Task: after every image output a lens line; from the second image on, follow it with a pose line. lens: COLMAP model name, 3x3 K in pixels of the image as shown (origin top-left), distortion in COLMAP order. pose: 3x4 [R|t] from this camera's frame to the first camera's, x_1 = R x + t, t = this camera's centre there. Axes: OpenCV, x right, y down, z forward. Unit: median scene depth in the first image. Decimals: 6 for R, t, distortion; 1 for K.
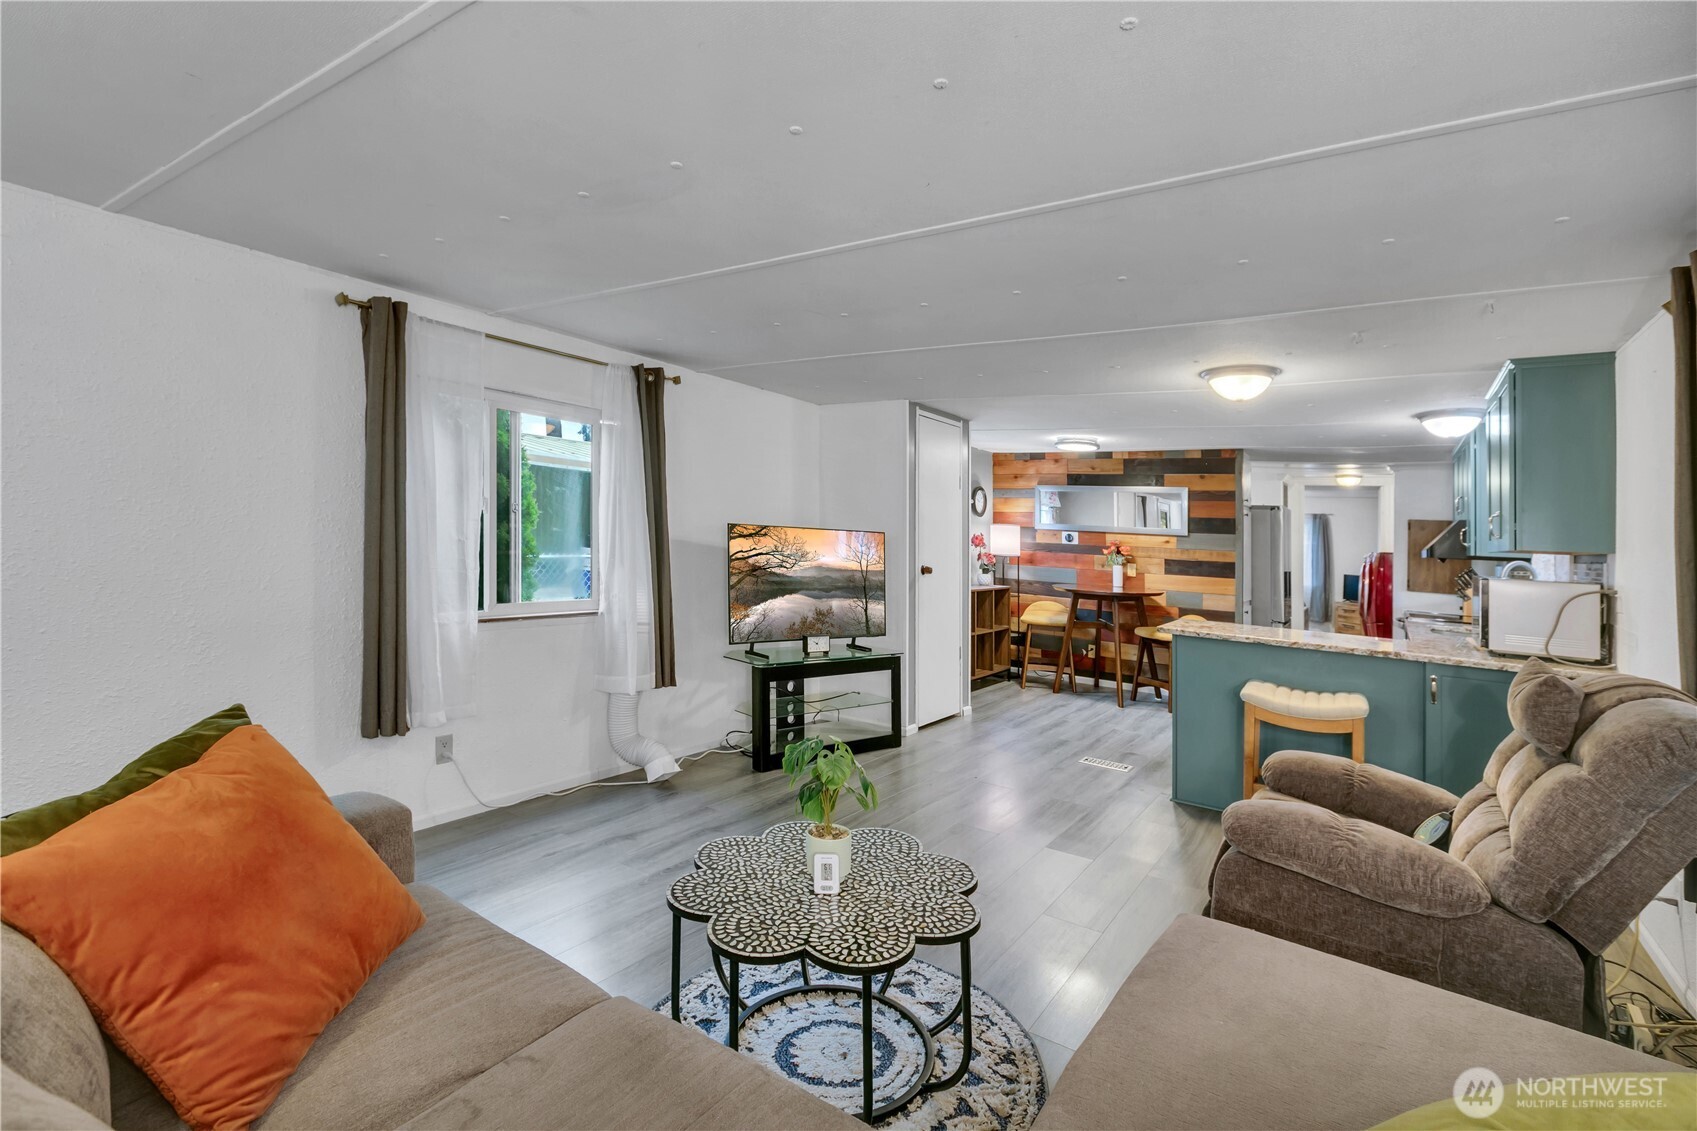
lens RADIAL K [[784.6, 0, 858.6], [0, 784.6, 452.0], [0, 0, 1]] dist [-0.001646, -0.000414]
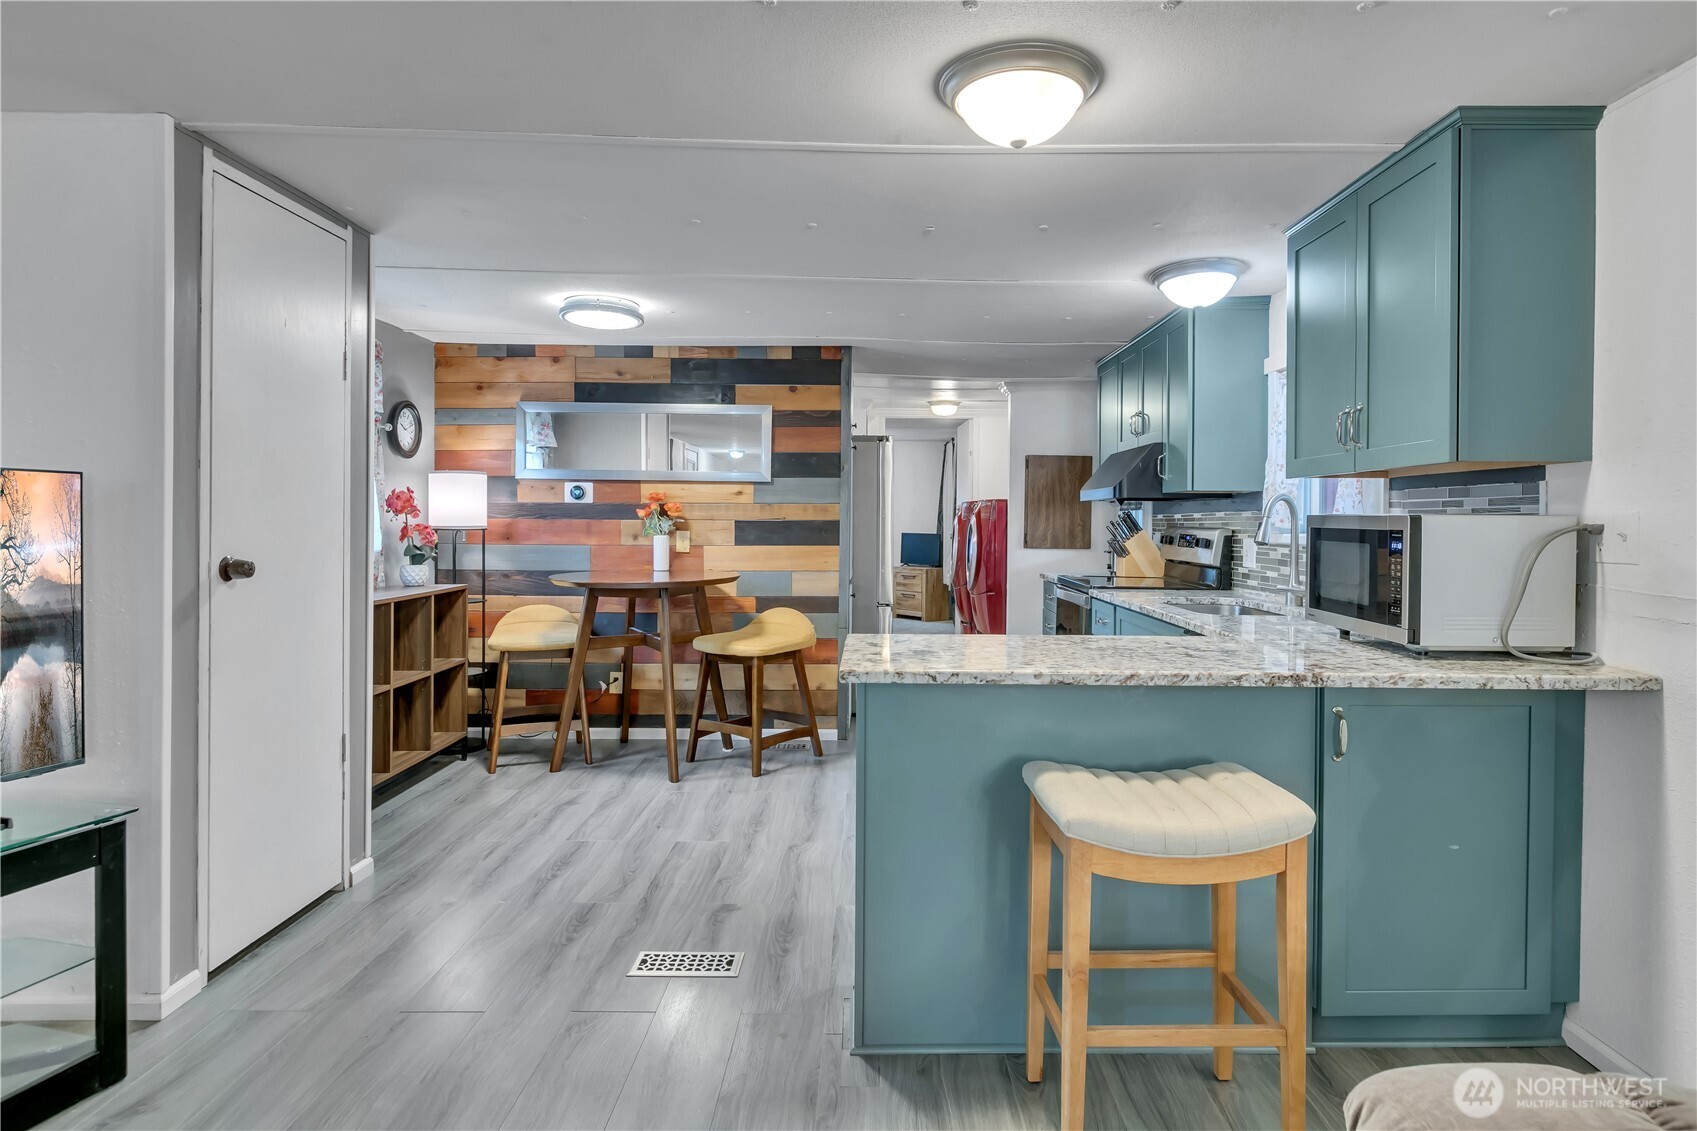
lens RADIAL K [[943.0, 0, 874.0], [0, 943.0, 470.0], [0, 0, 1]] dist [0.019324, 0.001713]
pose [[0.829898, -0.013387, 0.557754, 0.065654], [-0.024859, 0.997832, 0.060938, 0.048006], [-0.557361, -0.064437, 0.827766, 0.322945]]
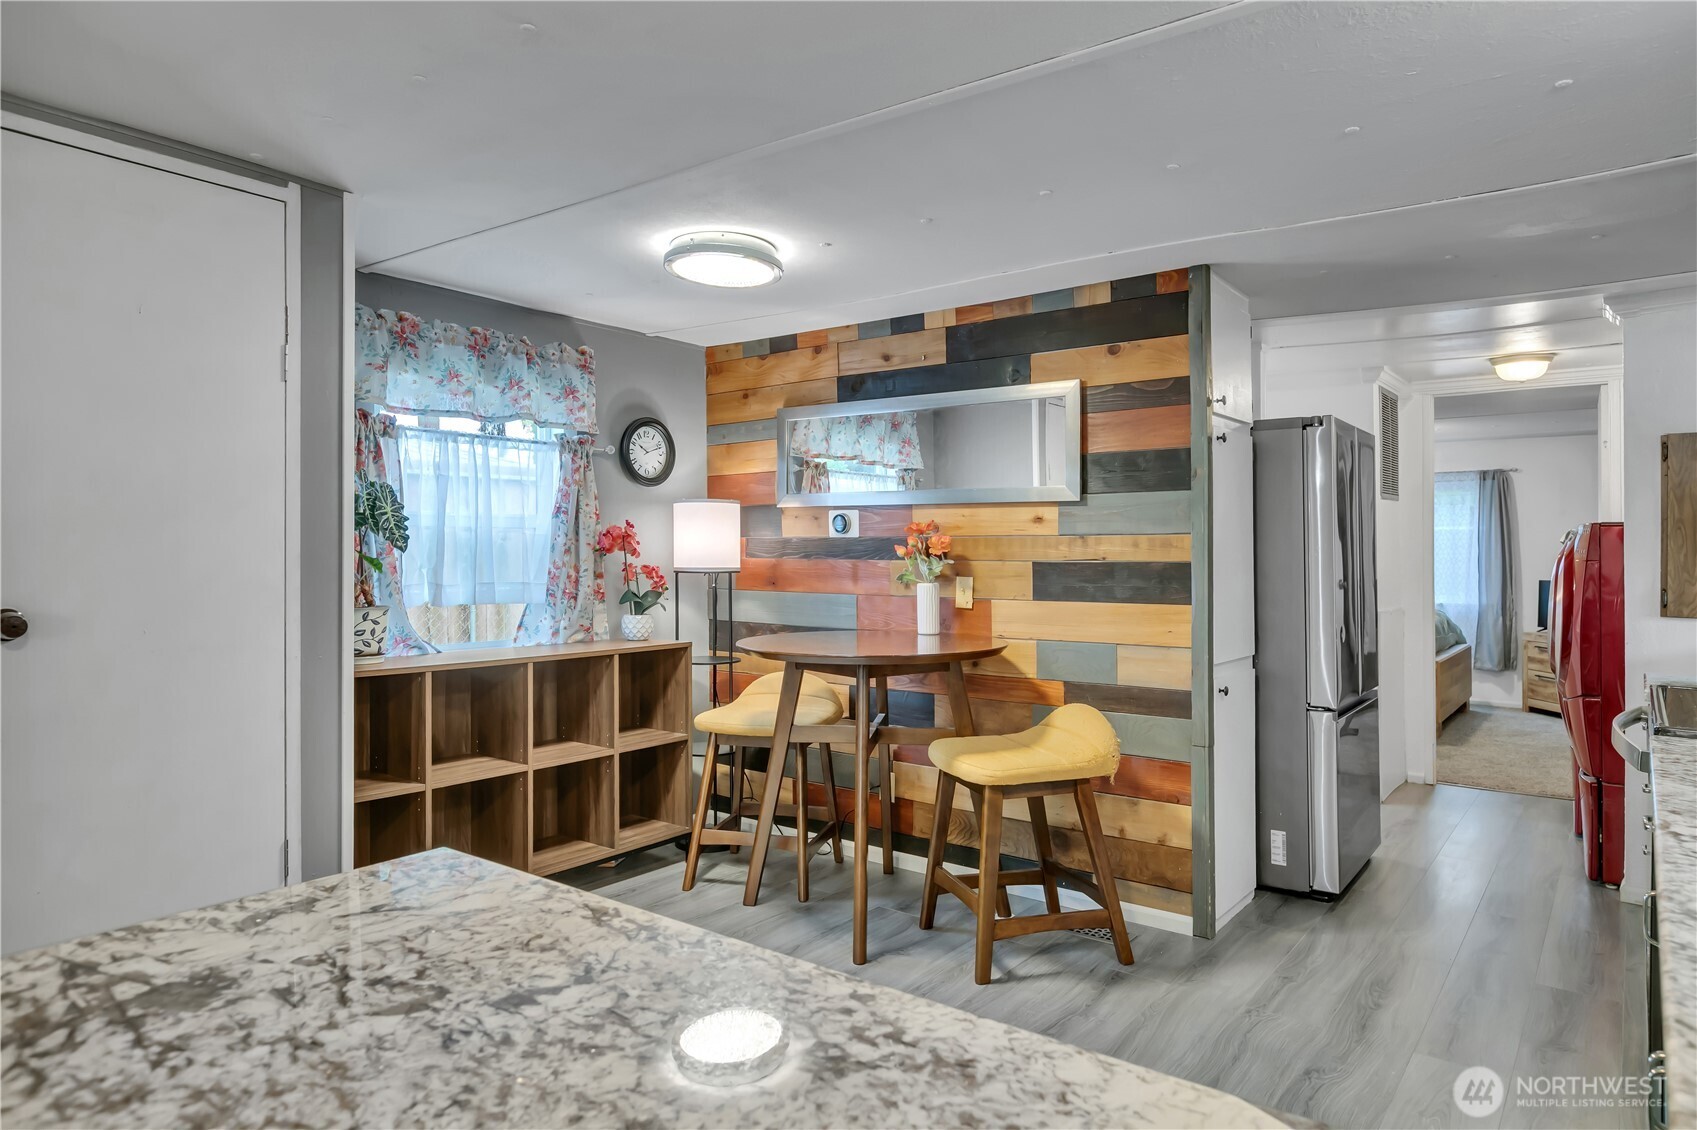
lens RADIAL K [[1030.7, 0, 851.4], [0, 1030.7, 510.1], [0, 0, 1]] dist [0.002603, -0.002367]
pose [[0.997200, -0.045159, -0.059612, 0.328361], [0.048747, 0.996997, 0.060171, 0.072770], [0.056715, -0.062908, 0.996407, 0.465267]]
